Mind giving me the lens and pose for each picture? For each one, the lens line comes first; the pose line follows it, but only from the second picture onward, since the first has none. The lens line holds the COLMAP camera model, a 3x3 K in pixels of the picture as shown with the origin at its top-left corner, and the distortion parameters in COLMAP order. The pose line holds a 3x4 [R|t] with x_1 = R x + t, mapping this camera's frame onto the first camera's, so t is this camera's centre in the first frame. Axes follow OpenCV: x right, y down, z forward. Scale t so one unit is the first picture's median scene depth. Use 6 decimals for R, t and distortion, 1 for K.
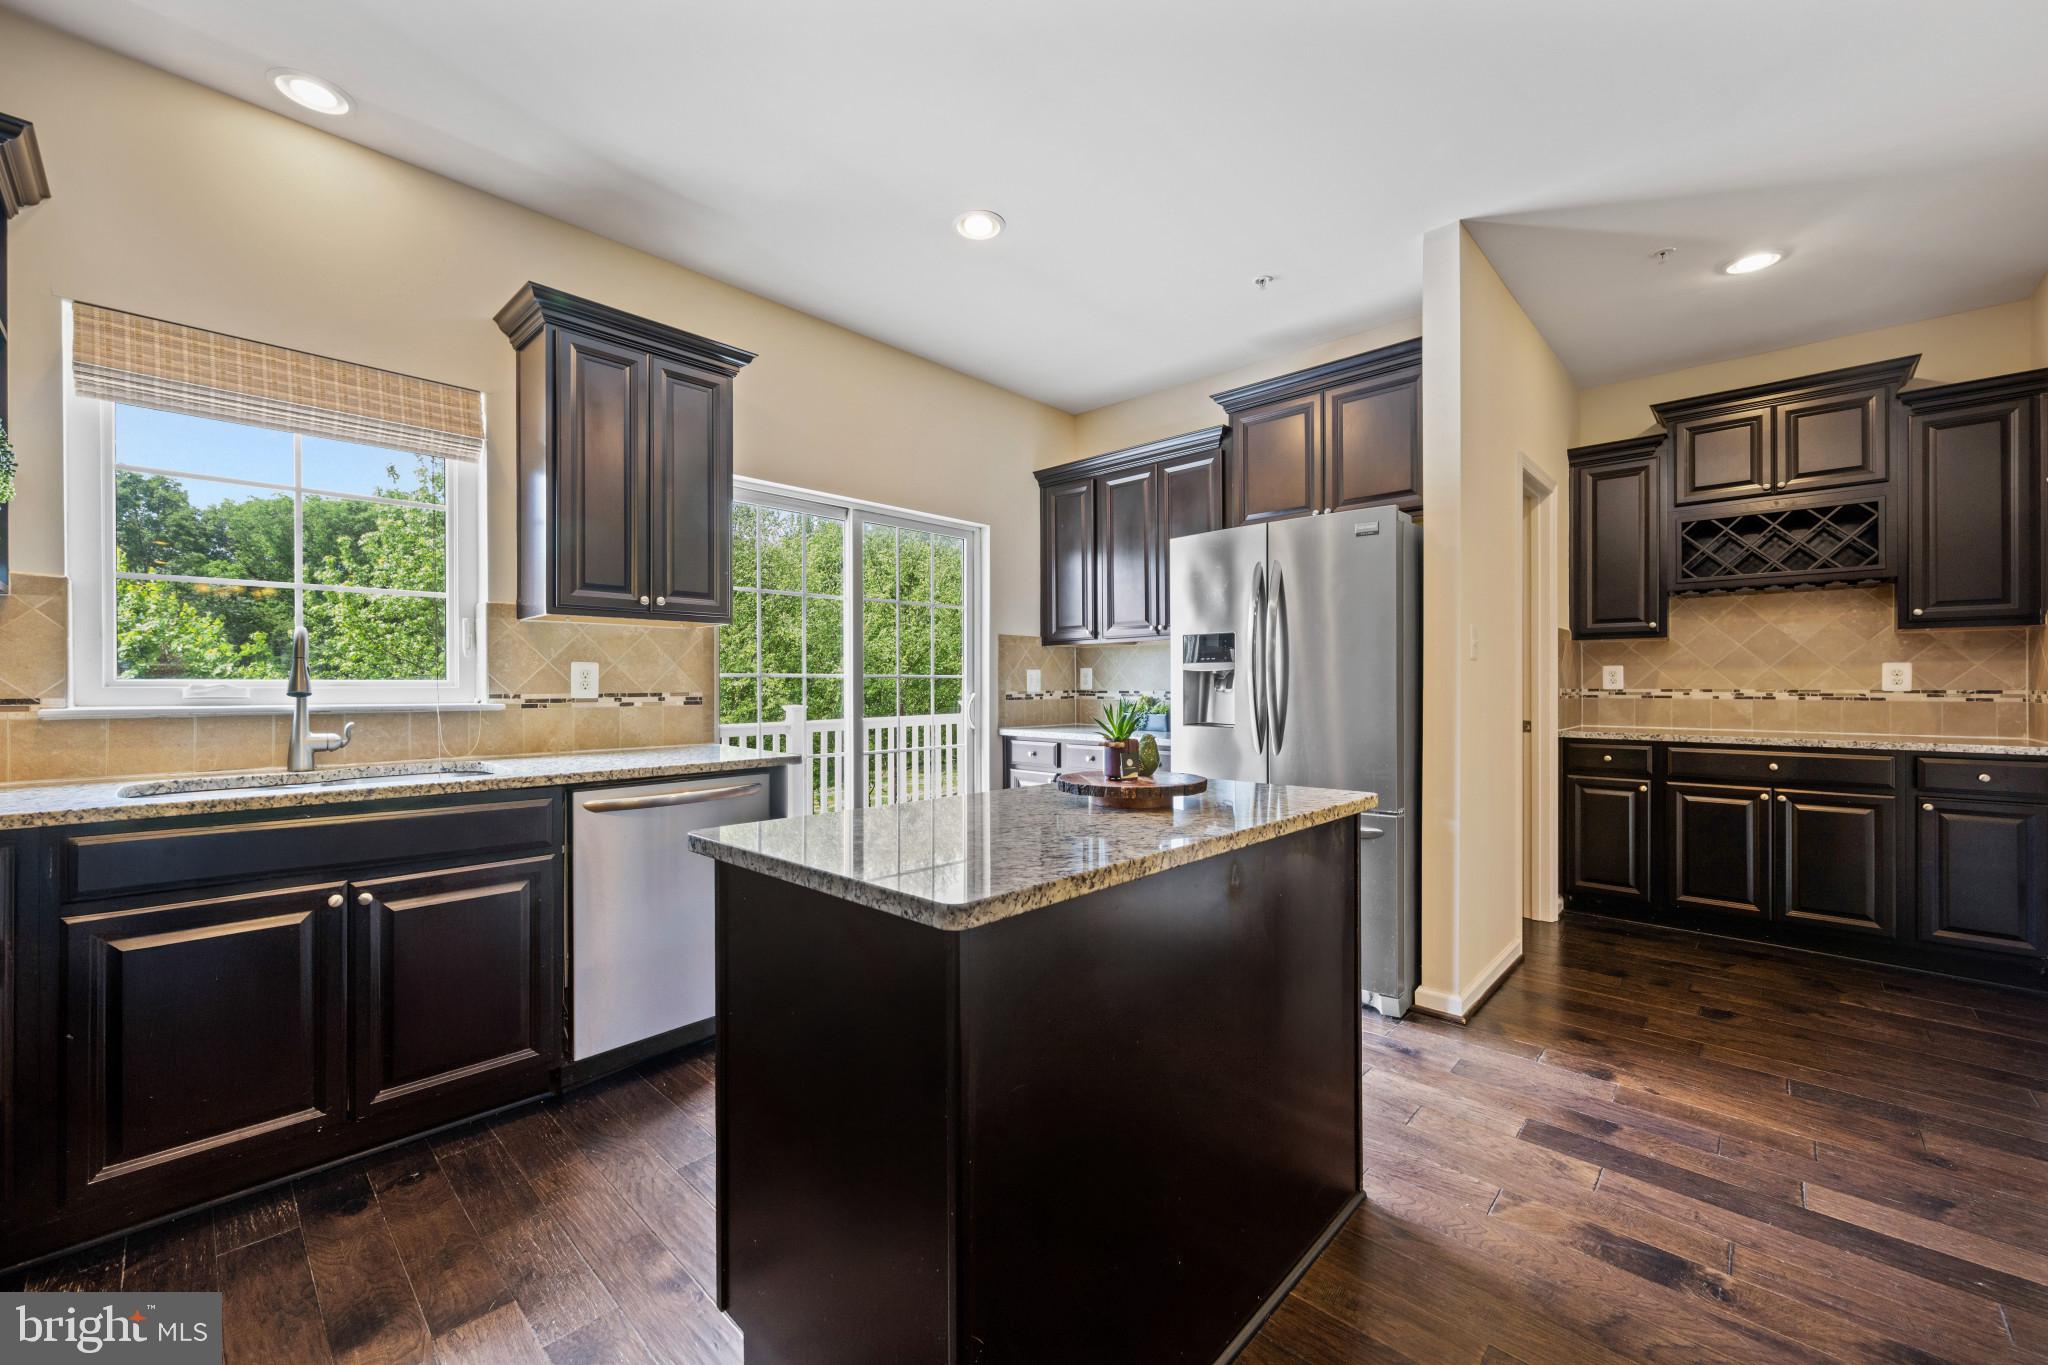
lens RADIAL K [[804.6, 0, 1020.7], [0, 804.6, 685.0], [0, 0, 1]] dist [0.001093, 0.000051]
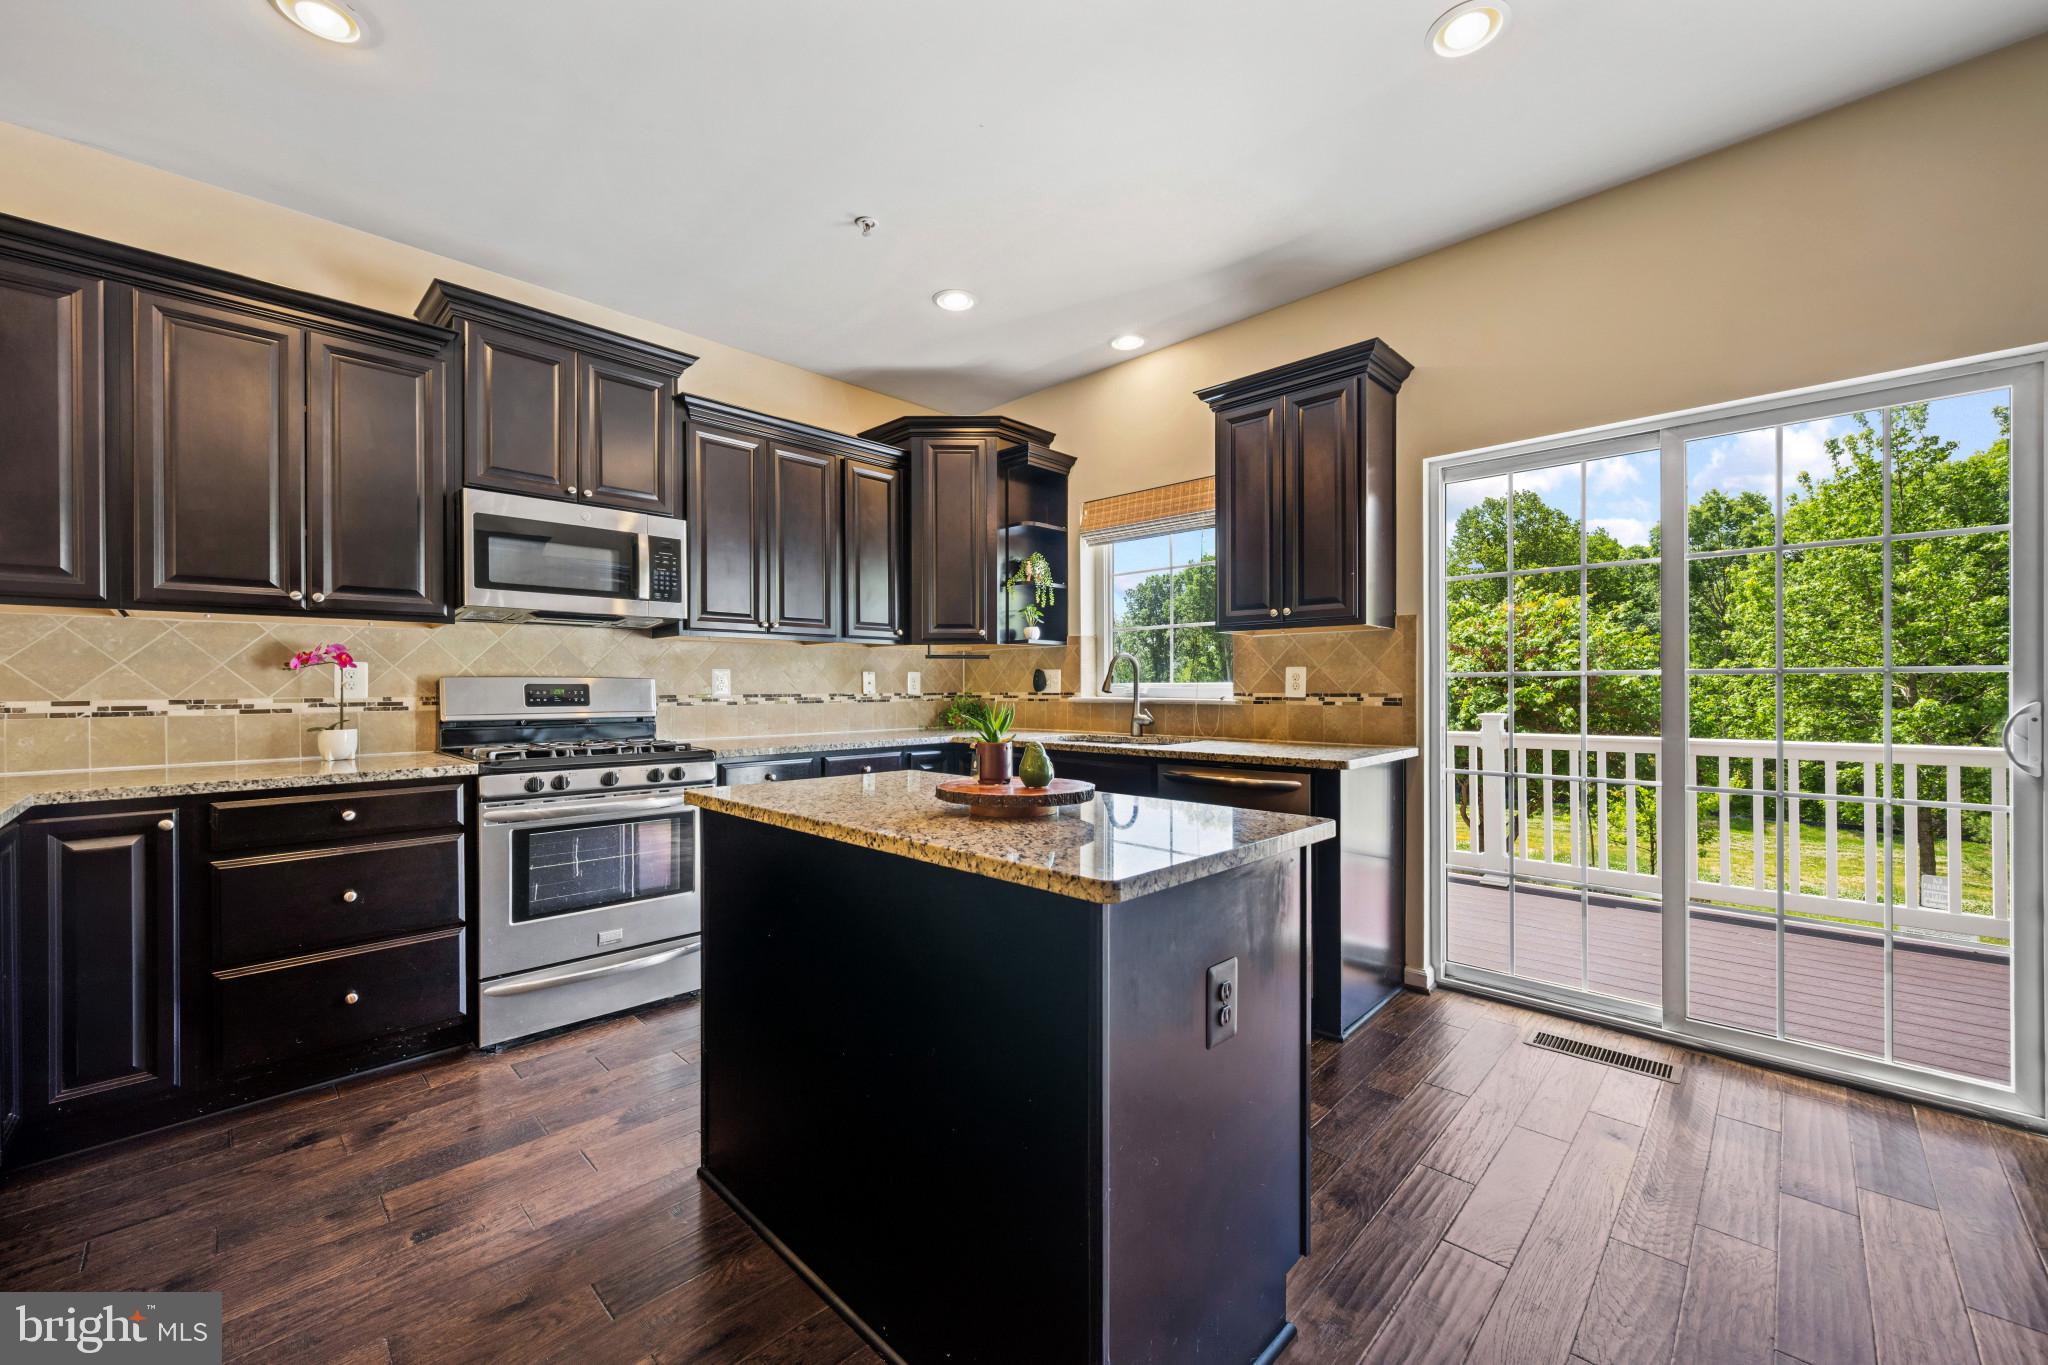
lens RADIAL K [[804.6, 0, 1020.7], [0, 804.6, 685.0], [0, 0, 1]] dist [0.001093, 0.000051]
pose [[-0.014031, -0.001353, -0.999901, 0.652673], [0.001578, 0.999998, -0.001376, -0.000479], [0.999900, -0.001597, -0.014029, 0.616650]]
